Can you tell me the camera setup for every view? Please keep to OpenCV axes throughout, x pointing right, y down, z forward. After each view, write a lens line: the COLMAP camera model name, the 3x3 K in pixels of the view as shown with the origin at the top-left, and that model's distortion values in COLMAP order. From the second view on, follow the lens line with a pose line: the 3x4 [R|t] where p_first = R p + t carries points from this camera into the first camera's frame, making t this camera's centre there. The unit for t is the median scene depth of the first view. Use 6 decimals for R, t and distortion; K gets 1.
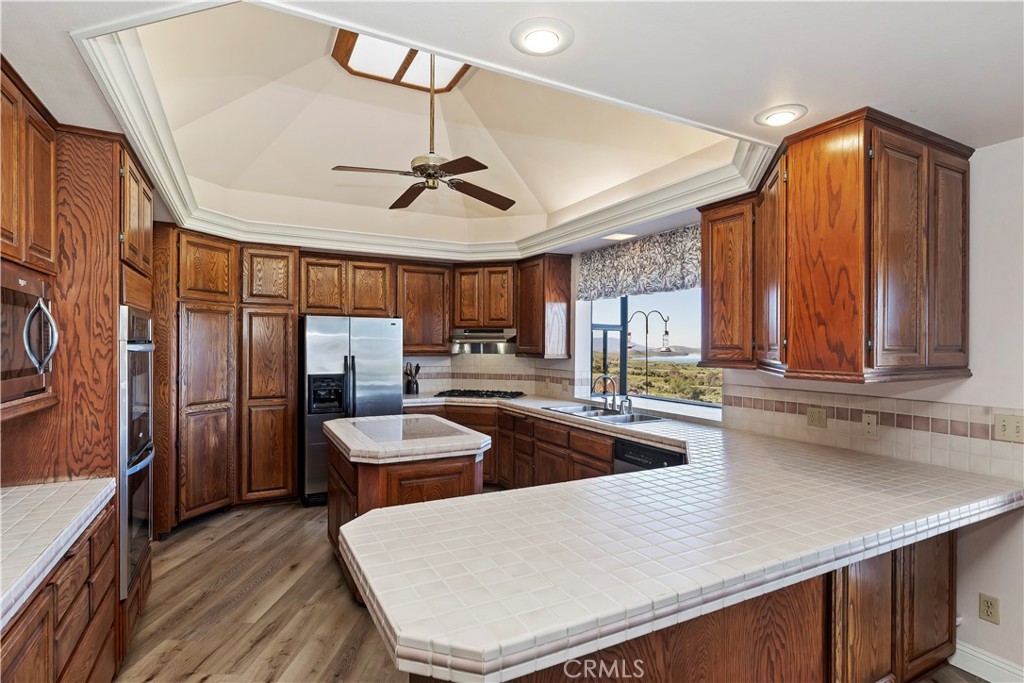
lens RADIAL K [[510.5, 0, 519.0], [0, 510.5, 343.8], [0, 0, 1]] dist [-0.006230, 0.003776]
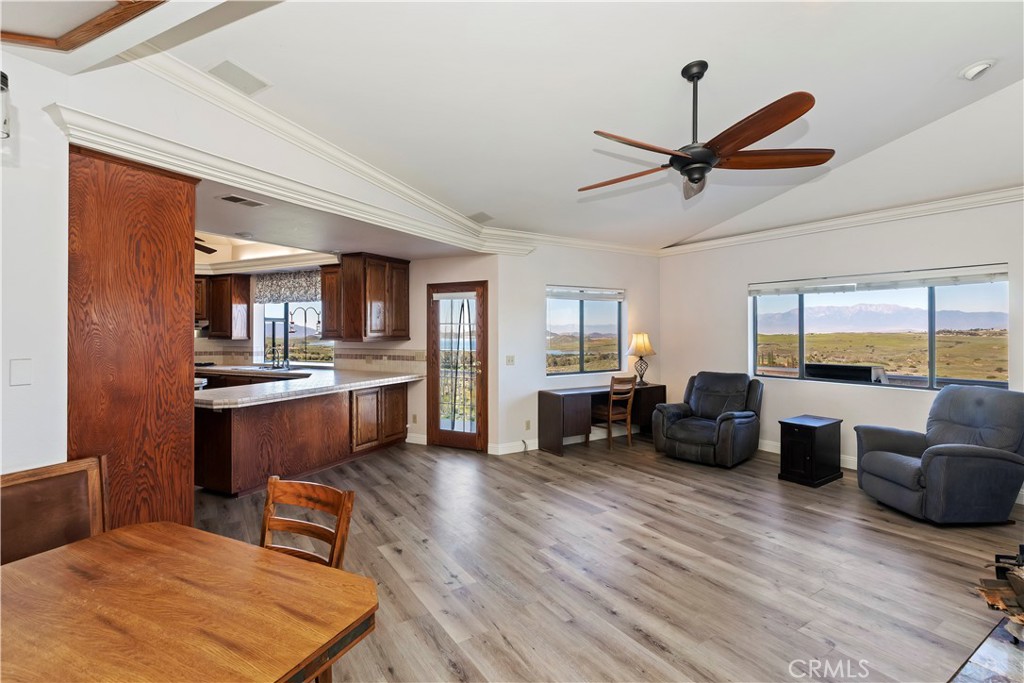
lens RADIAL K [[473.4, 0, 501.8], [0, 473.4, 325.7], [0, 0, 1]] dist [-0.001061, -0.000017]
pose [[0.823208, -0.005391, 0.567714, -0.104751], [0.009931, 0.999939, -0.004904, 0.001384], [-0.567653, 0.009675, 0.823211, -0.764567]]
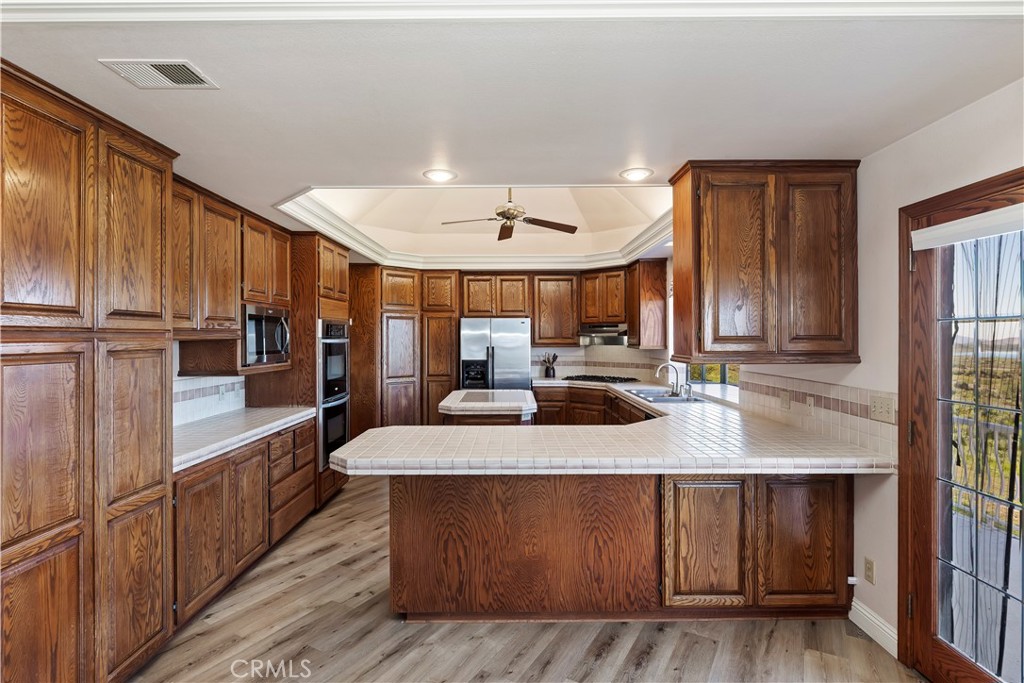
lens RADIAL K [[510.5, 0, 519.4], [0, 510.5, 334.8], [0, 0, 1]] dist [-0.006230, 0.003776]
pose [[0.884380, -0.011380, -0.466629, 0.383711], [0.009063, 0.999933, -0.007210, 0.002272], [0.466680, 0.002147, 0.884424, -0.172806]]
